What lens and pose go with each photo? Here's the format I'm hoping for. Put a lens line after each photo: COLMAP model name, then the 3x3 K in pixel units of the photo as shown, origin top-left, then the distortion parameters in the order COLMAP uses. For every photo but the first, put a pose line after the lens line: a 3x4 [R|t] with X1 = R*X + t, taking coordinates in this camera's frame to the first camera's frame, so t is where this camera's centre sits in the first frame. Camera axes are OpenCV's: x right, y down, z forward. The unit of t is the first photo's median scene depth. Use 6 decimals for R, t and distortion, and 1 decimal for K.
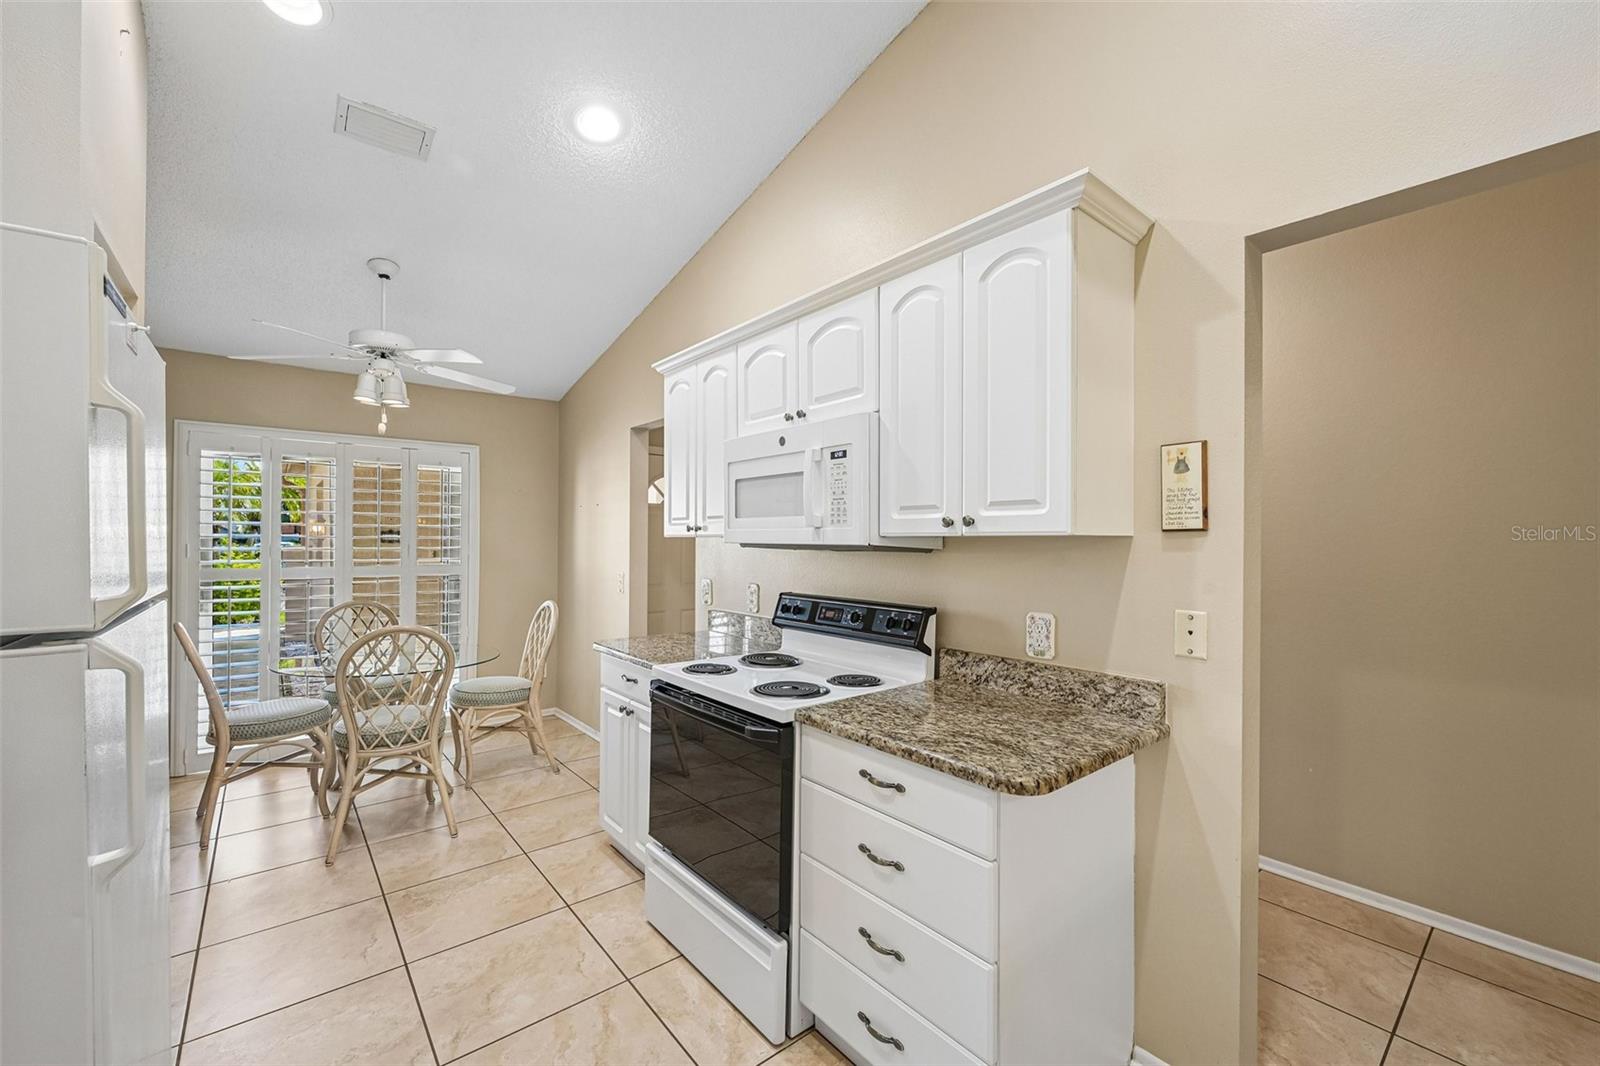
lens RADIAL K [[649.1, 0, 797.5], [0, 649.1, 536.8], [0, 0, 1]] dist [-0.001433, 0.000071]
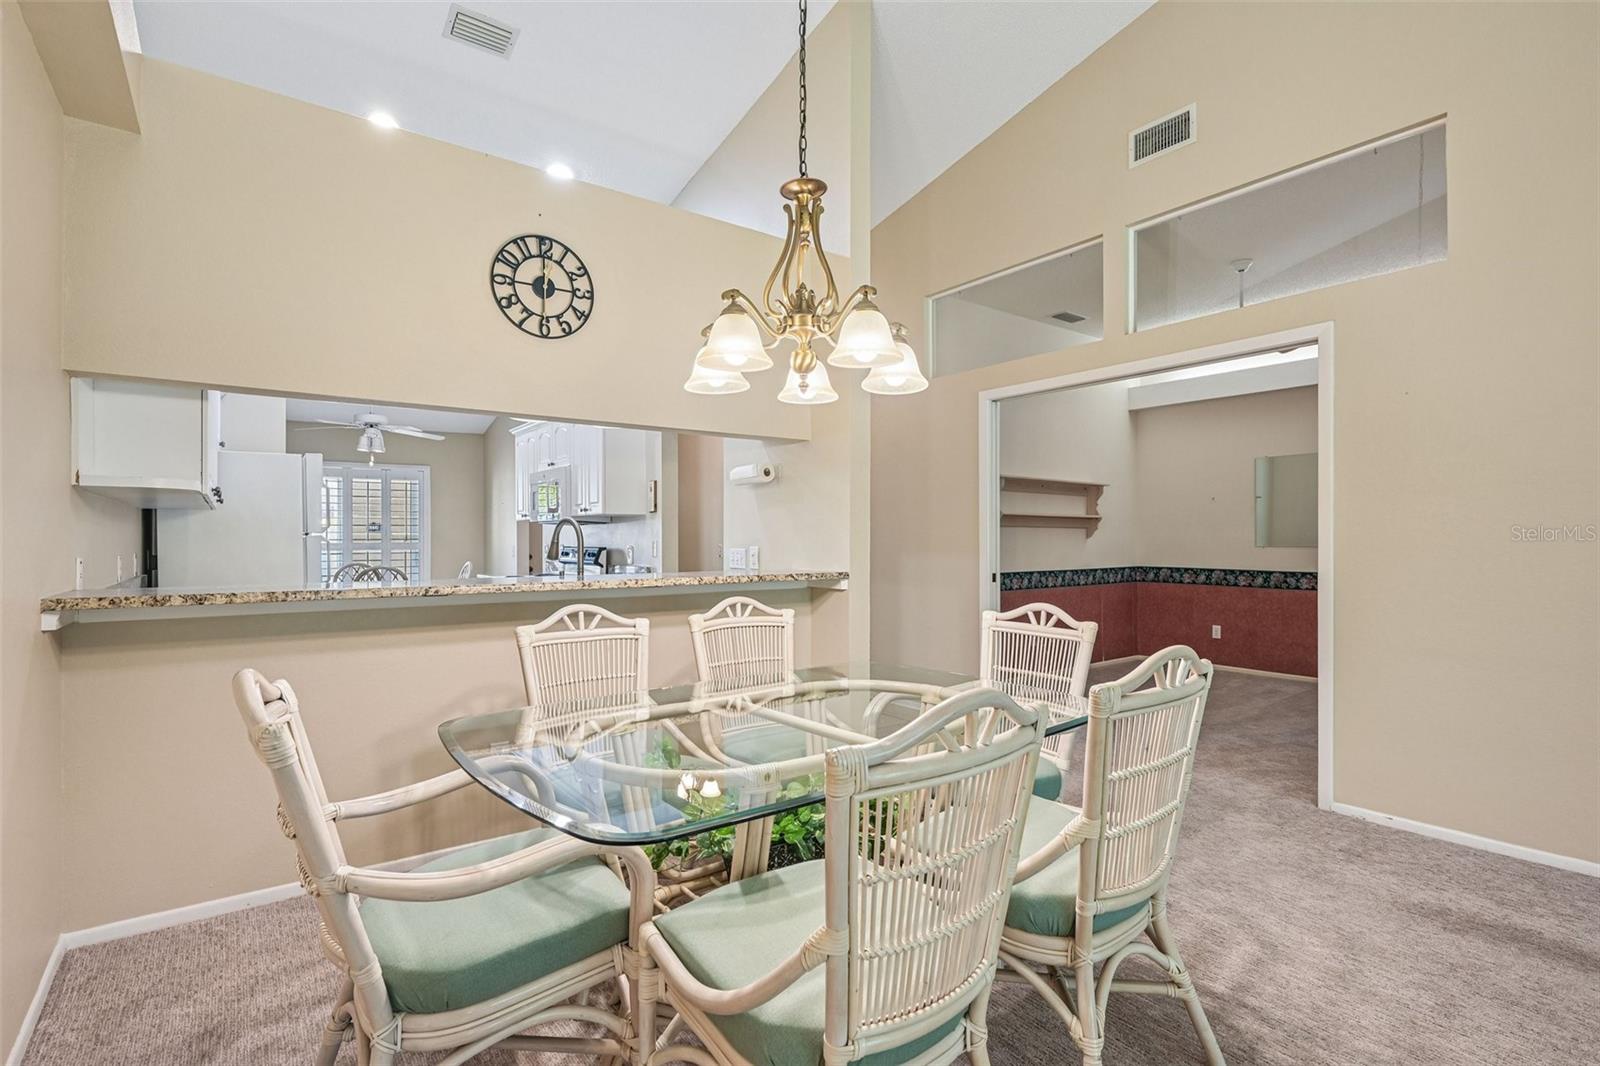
lens RADIAL K [[750.2, 0, 803.2], [0, 750.2, 536.3], [0, 0, 1]] dist [0.002198, 0.000119]
pose [[0.999308, 0.000312, -0.037193, 3.106499], [-0.000613, 0.999967, -0.008085, 0.276531], [0.037189, 0.008103, 0.999275, -5.050705]]
